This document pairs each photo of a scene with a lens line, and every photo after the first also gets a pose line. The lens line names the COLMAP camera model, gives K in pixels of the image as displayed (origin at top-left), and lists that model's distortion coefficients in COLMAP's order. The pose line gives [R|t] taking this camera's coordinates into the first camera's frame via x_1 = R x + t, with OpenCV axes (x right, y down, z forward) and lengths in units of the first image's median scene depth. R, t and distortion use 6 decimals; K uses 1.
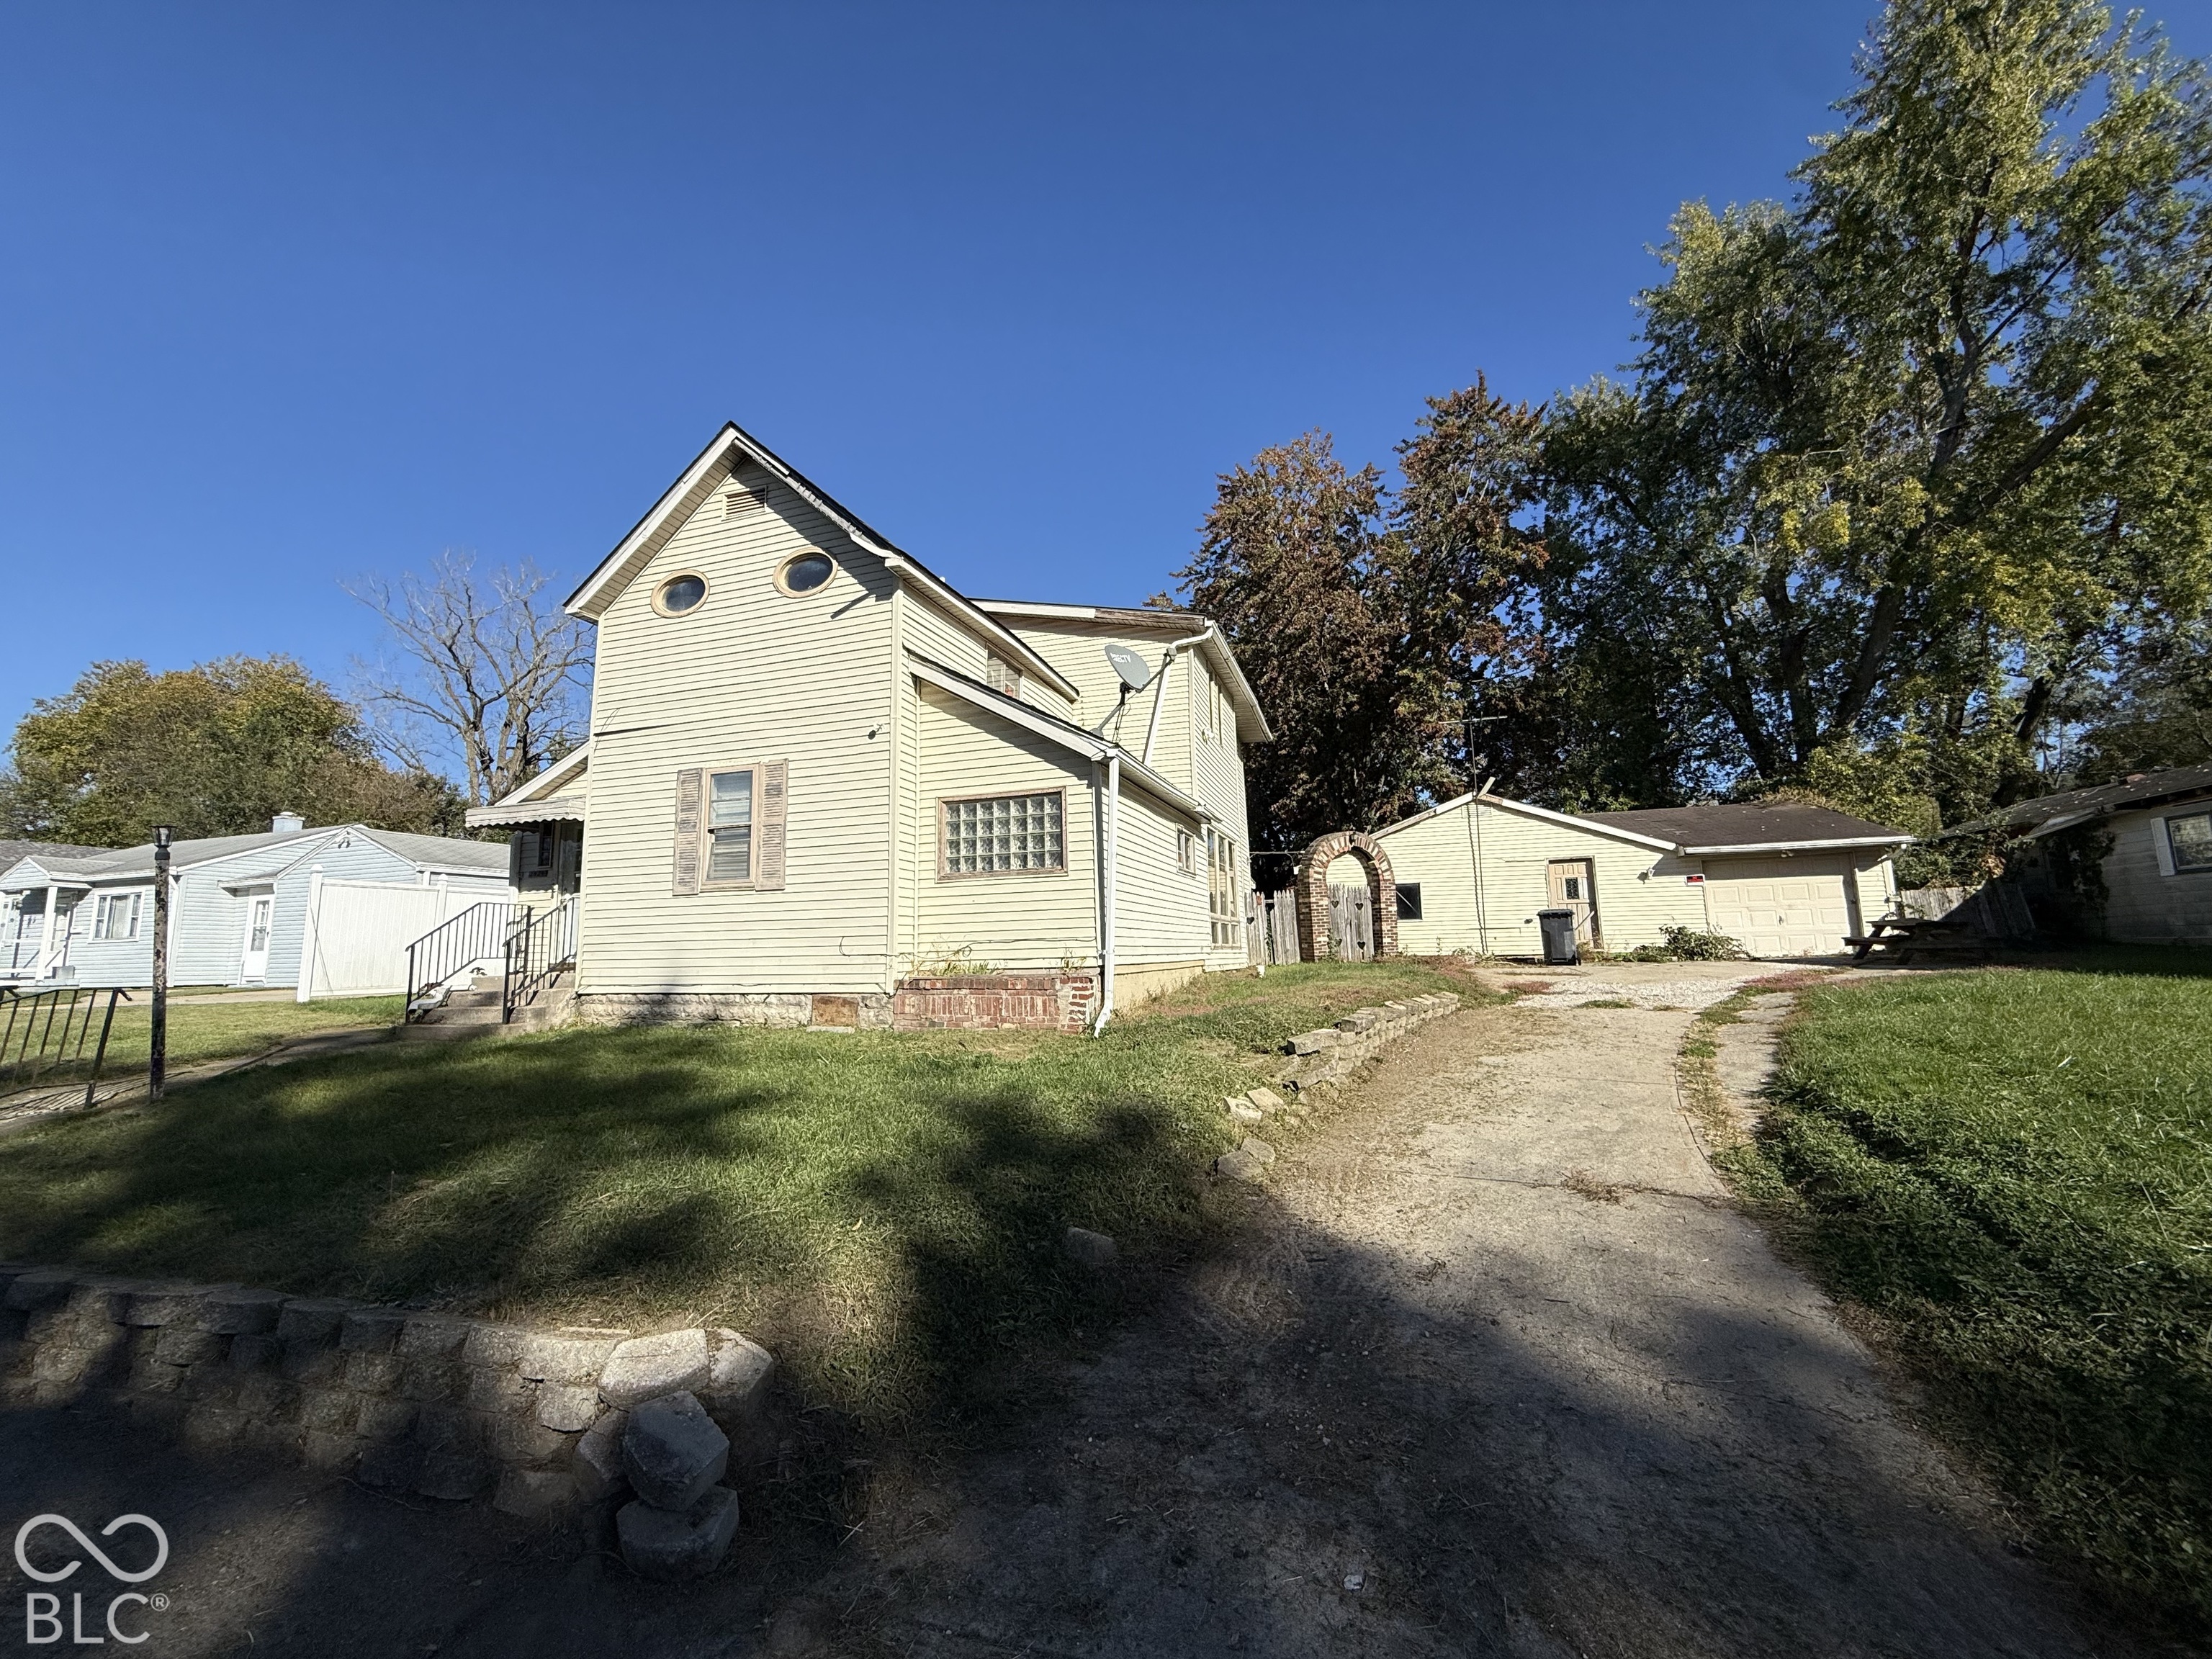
lens RADIAL K [[890.4, 0, 1106.0], [0, 890.4, 829.5], [0, 0, 1]] dist [0.000987, 0.000096]
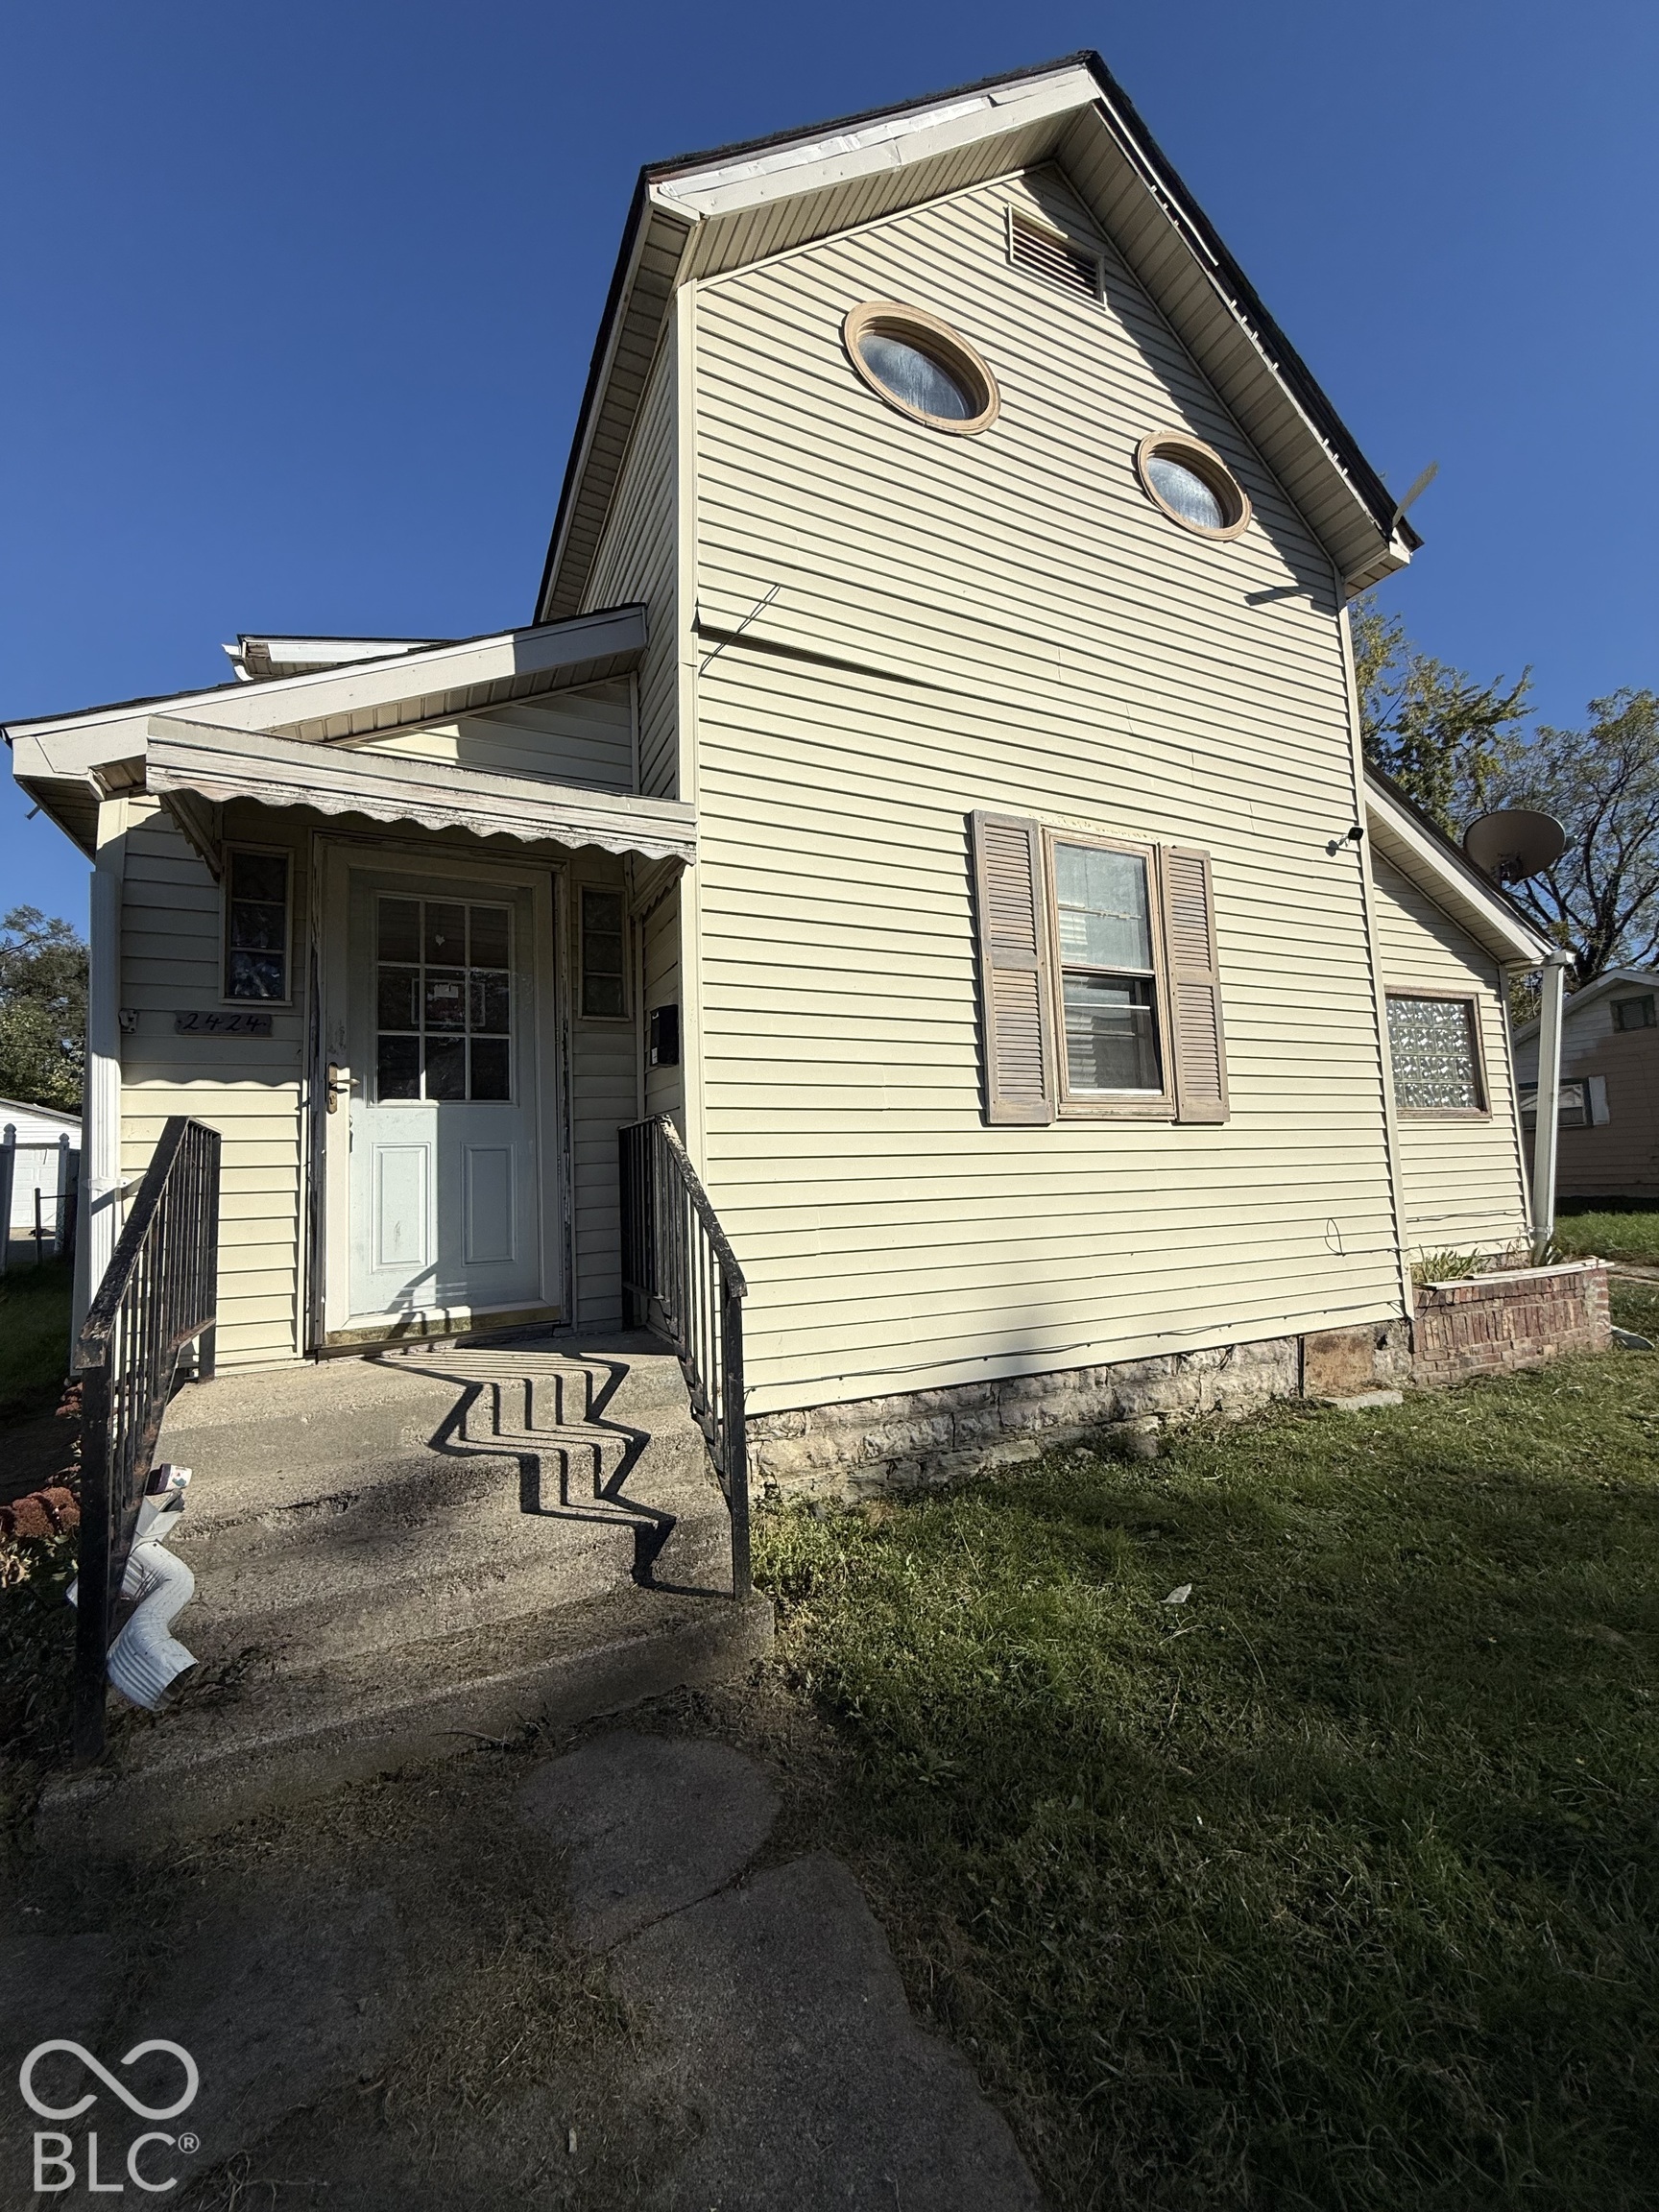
lens RADIAL K [[890.4, 0, 838.4], [0, 890.4, 1100.1], [0, 0, 1]] dist [0.000987, 0.000096]
pose [[0.718412, 0.060081, 0.693018, -0.738670], [-0.078571, 0.996896, -0.004975, 0.064616], [-0.691166, -0.050877, 0.720903, 0.700248]]
